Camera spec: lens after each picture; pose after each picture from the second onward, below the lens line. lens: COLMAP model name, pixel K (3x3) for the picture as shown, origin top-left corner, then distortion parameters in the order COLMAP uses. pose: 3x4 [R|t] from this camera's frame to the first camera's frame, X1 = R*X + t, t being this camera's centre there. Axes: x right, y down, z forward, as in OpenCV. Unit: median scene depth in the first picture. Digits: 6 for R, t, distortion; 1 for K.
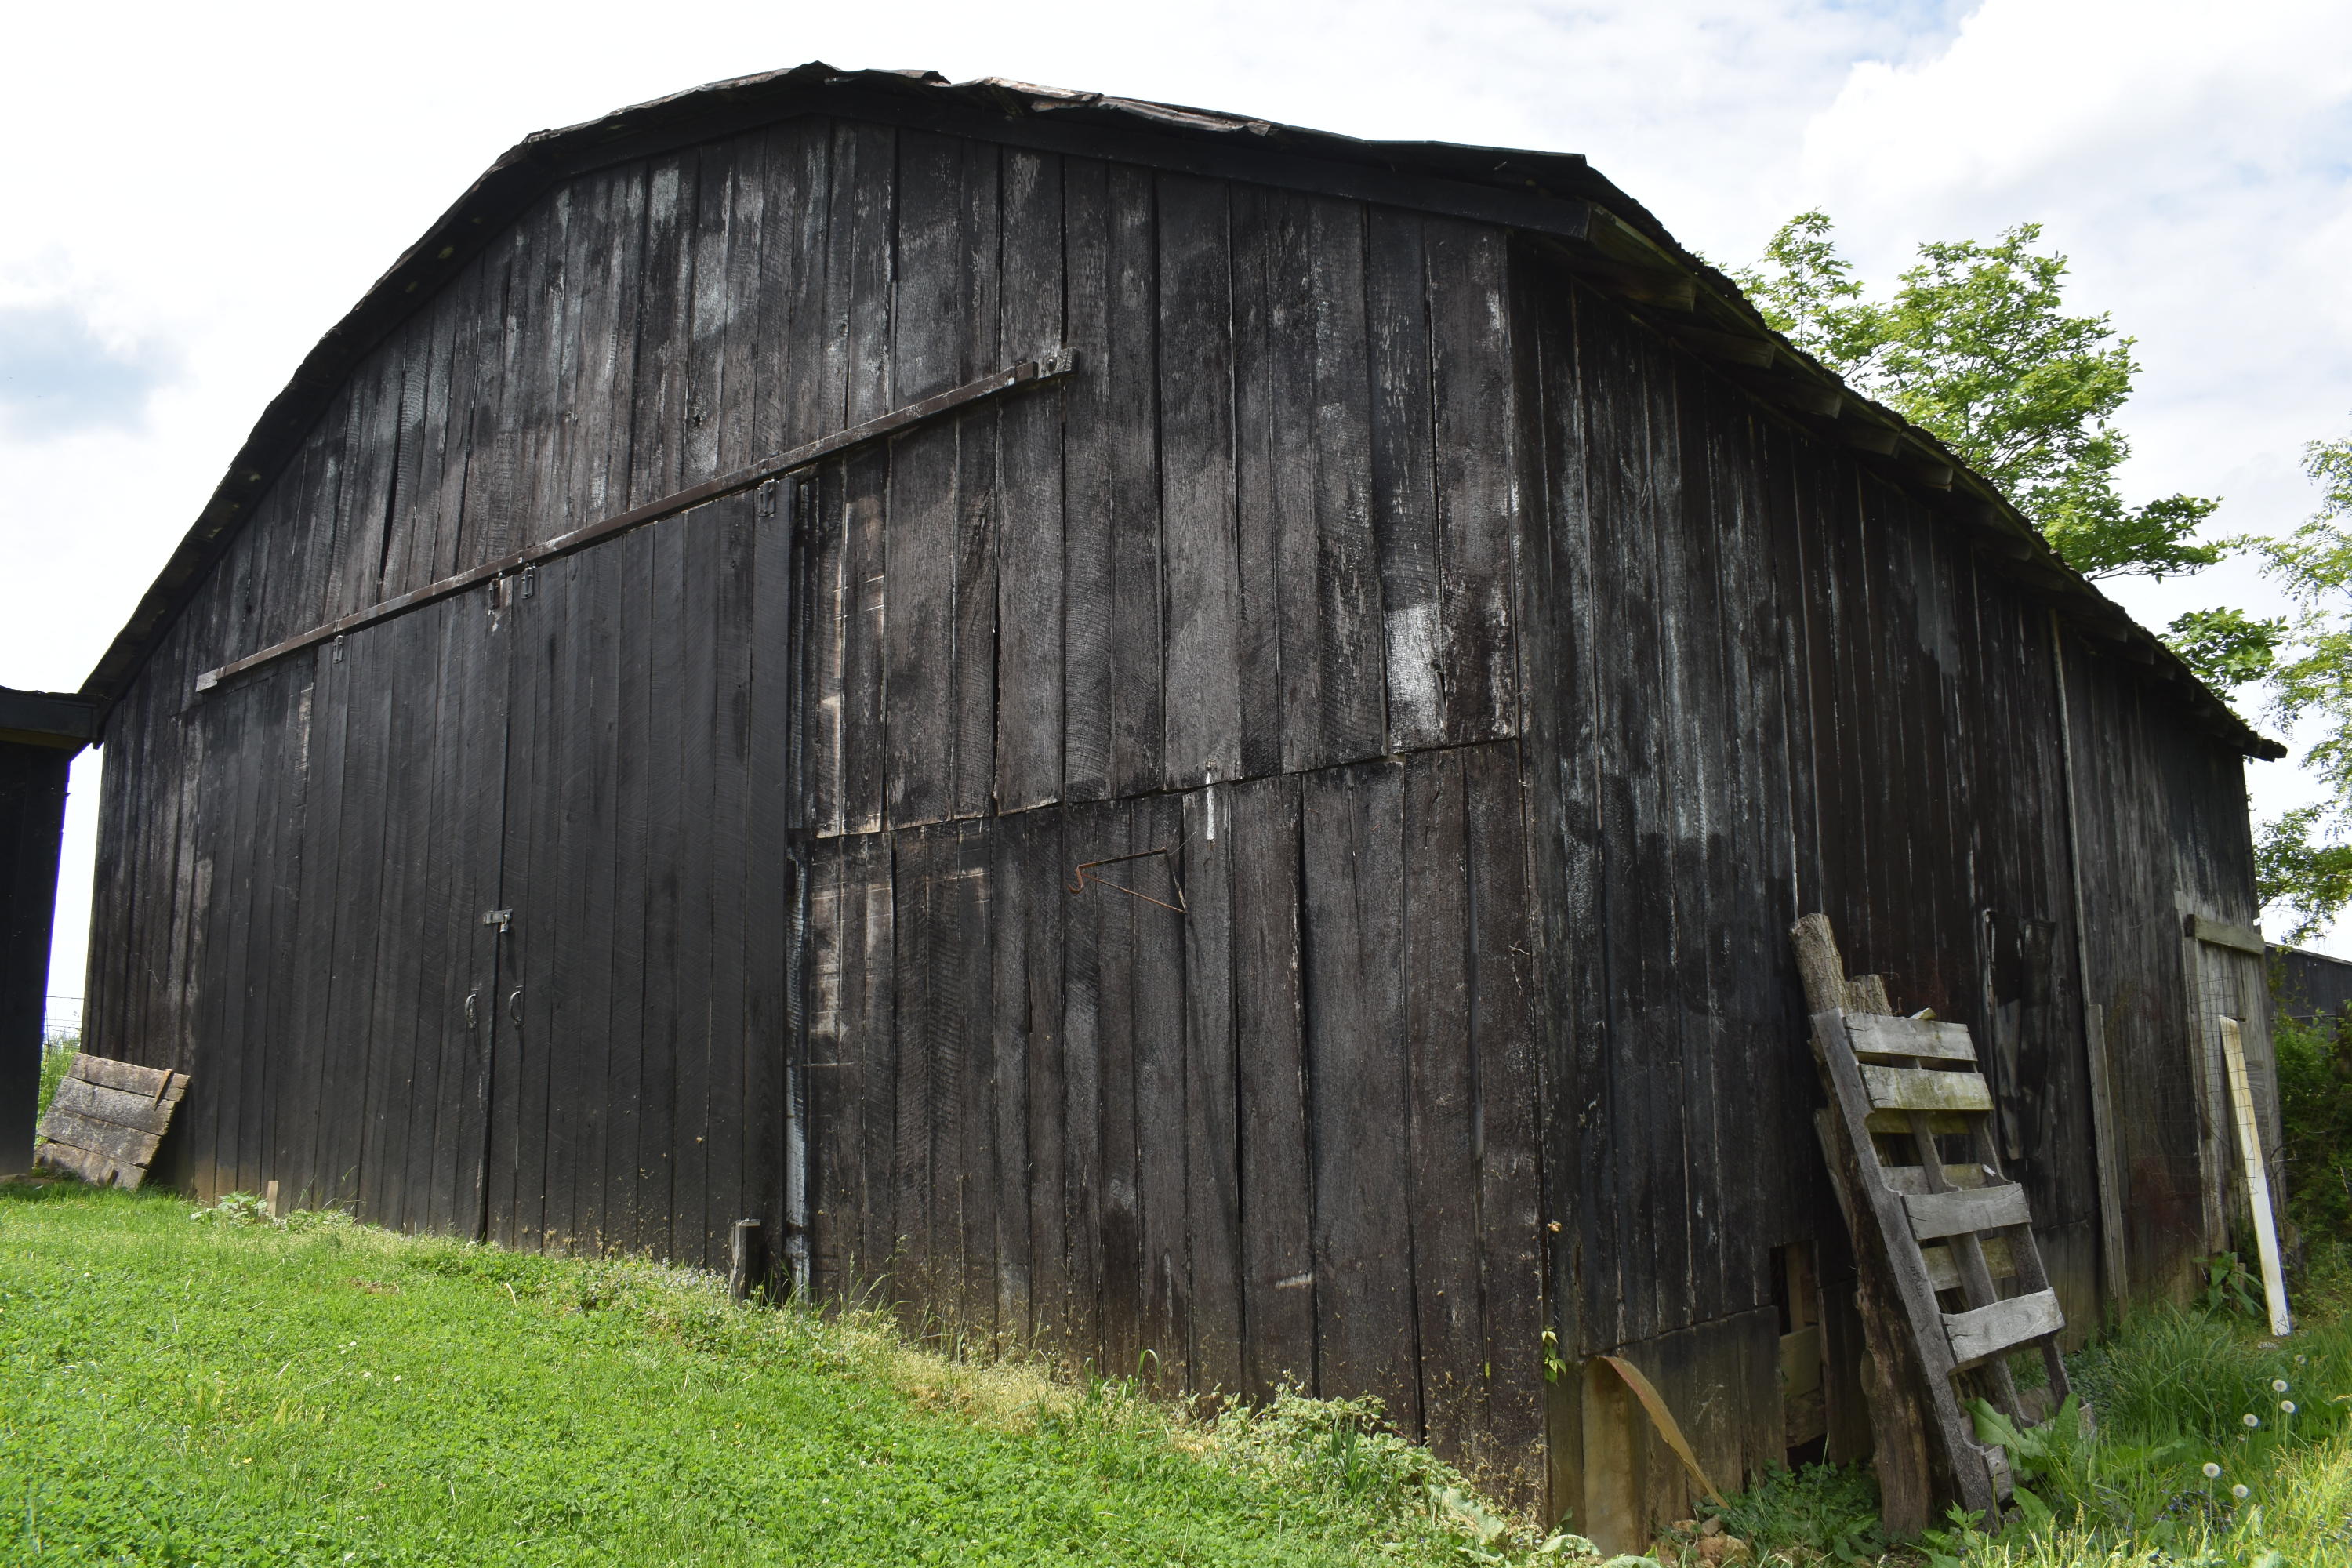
lens RADIAL K [[1835.8, 0, 1176.0], [0, 1835.8, 784.0], [0, 0, 1]] dist [-0.101486, 0.001468]
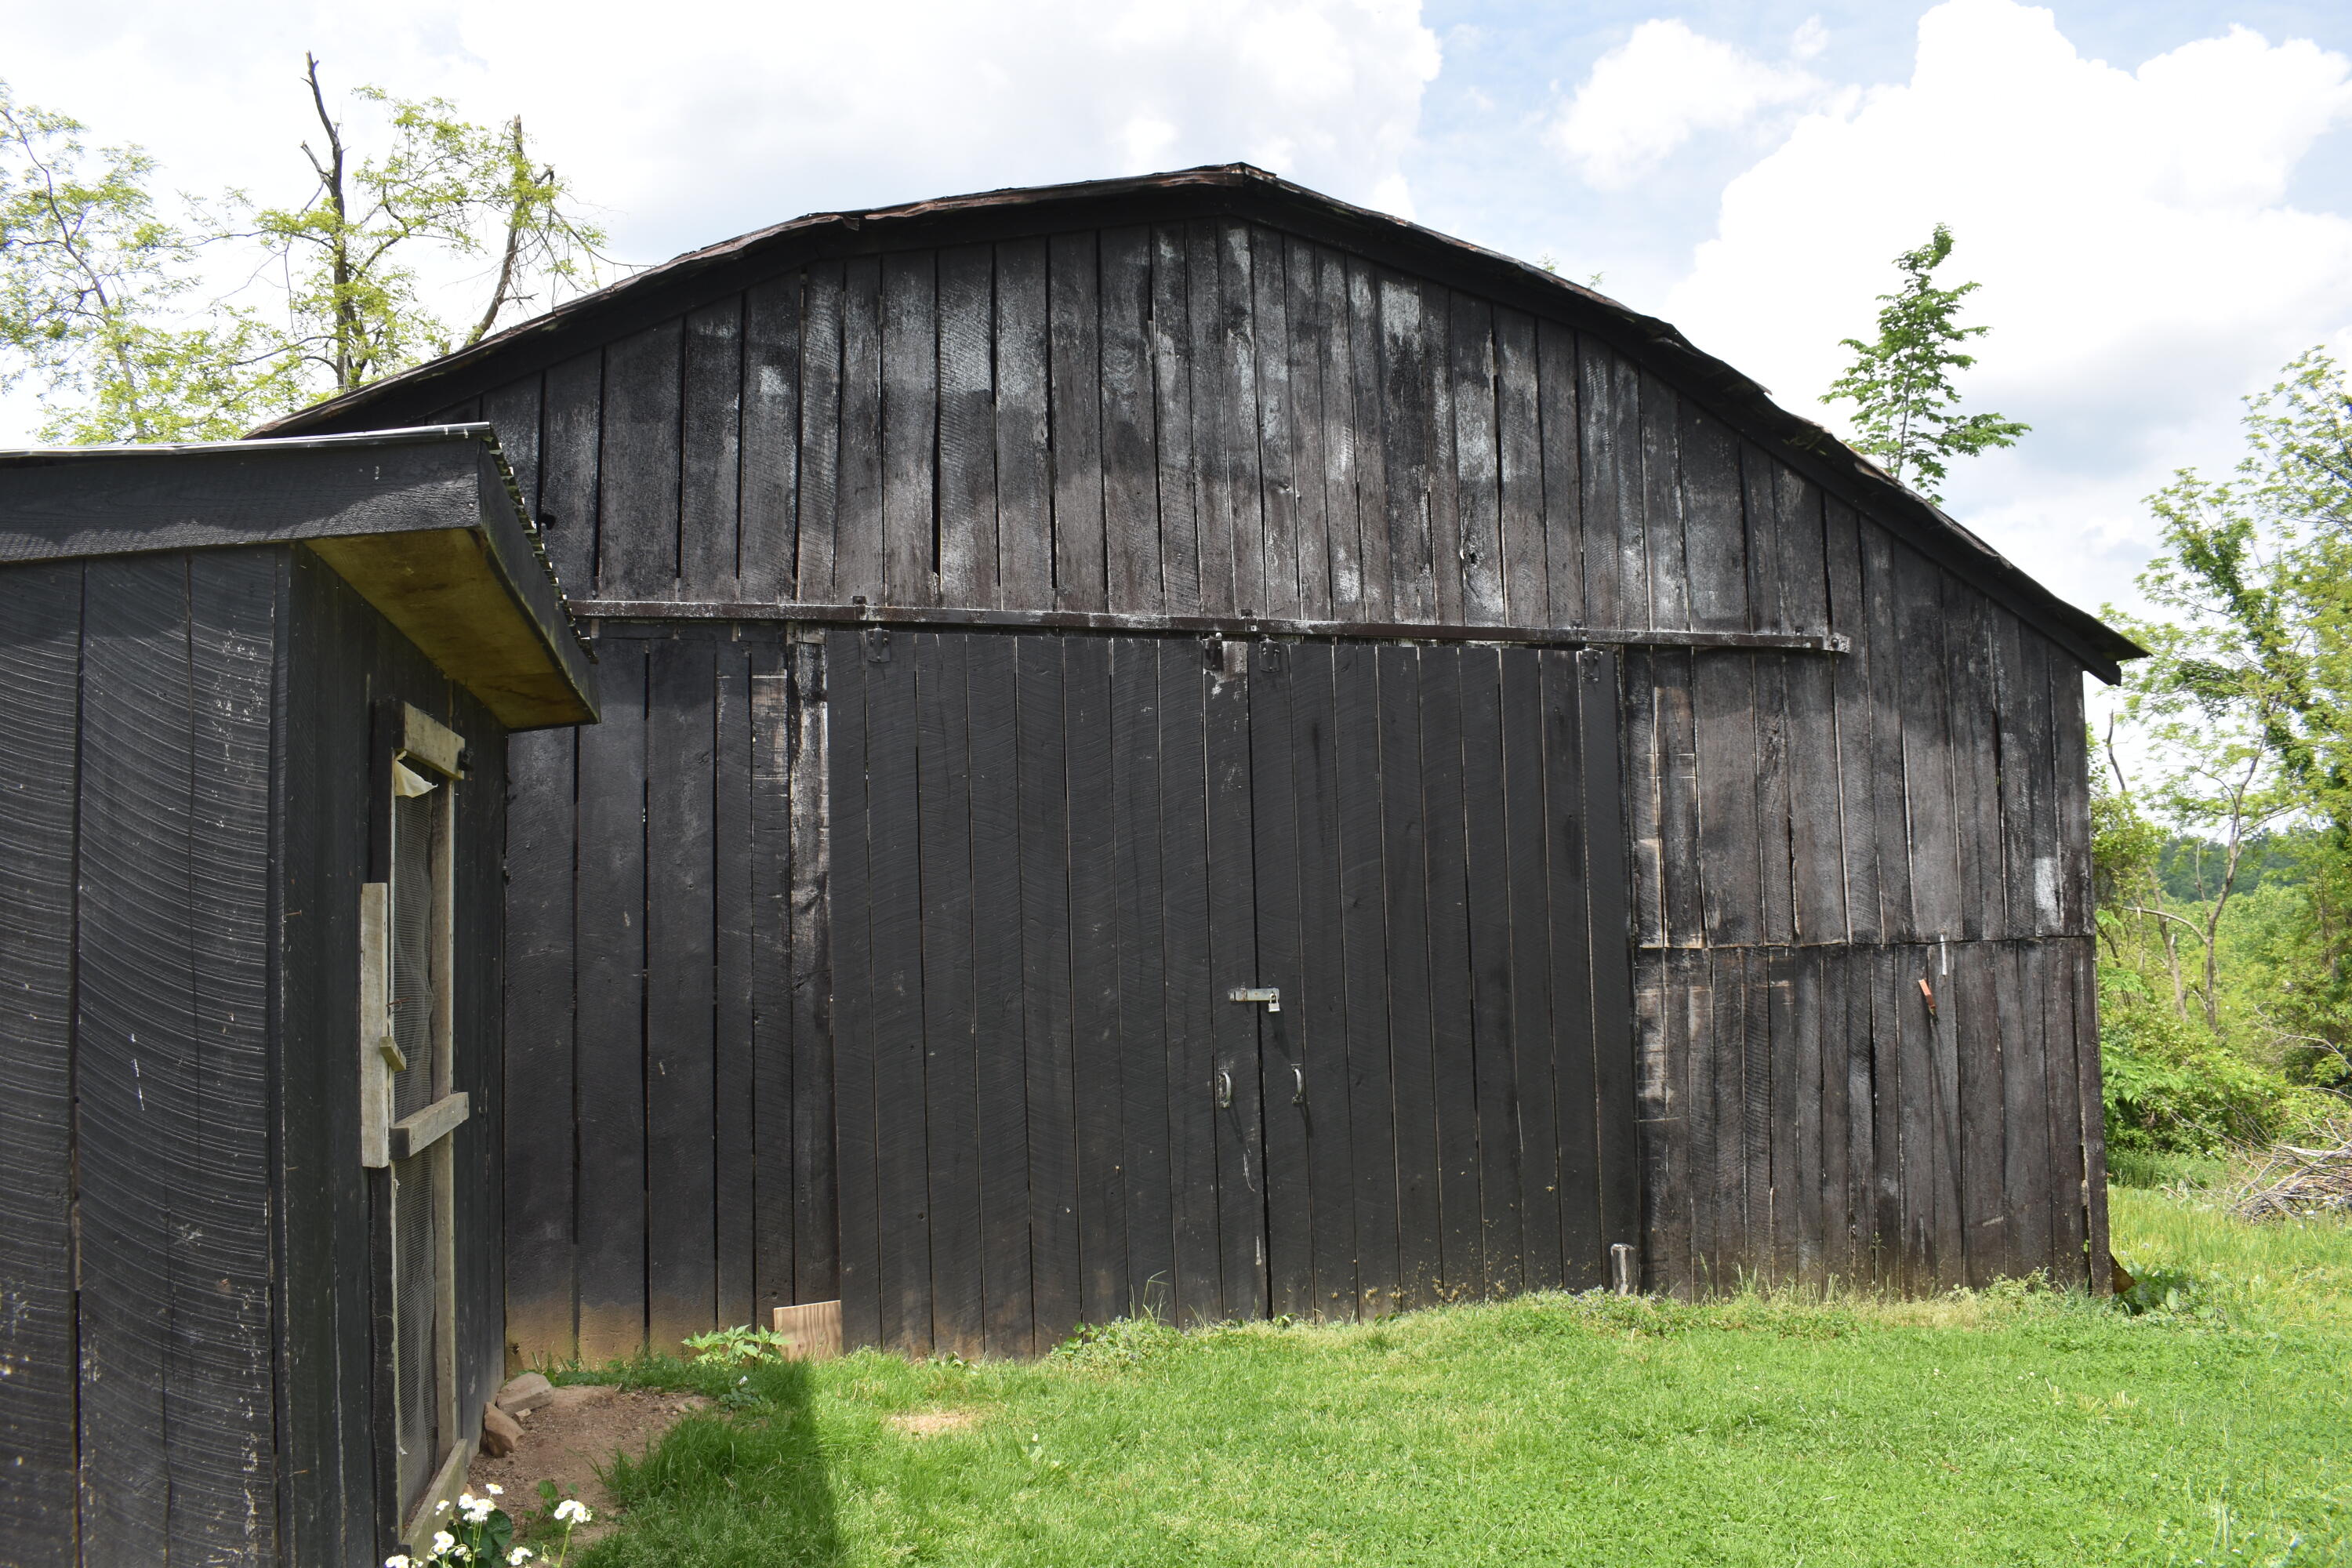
lens RADIAL K [[1835.8, 0, 1176.0], [0, 1835.8, 784.0], [0, 0, 1]] dist [-0.101486, 0.001468]
pose [[0.531461, 0.059860, 0.844965, -1.545385], [-0.138307, 0.990246, 0.016840, -0.064821], [-0.835715, -0.125815, 0.534556, 0.625418]]
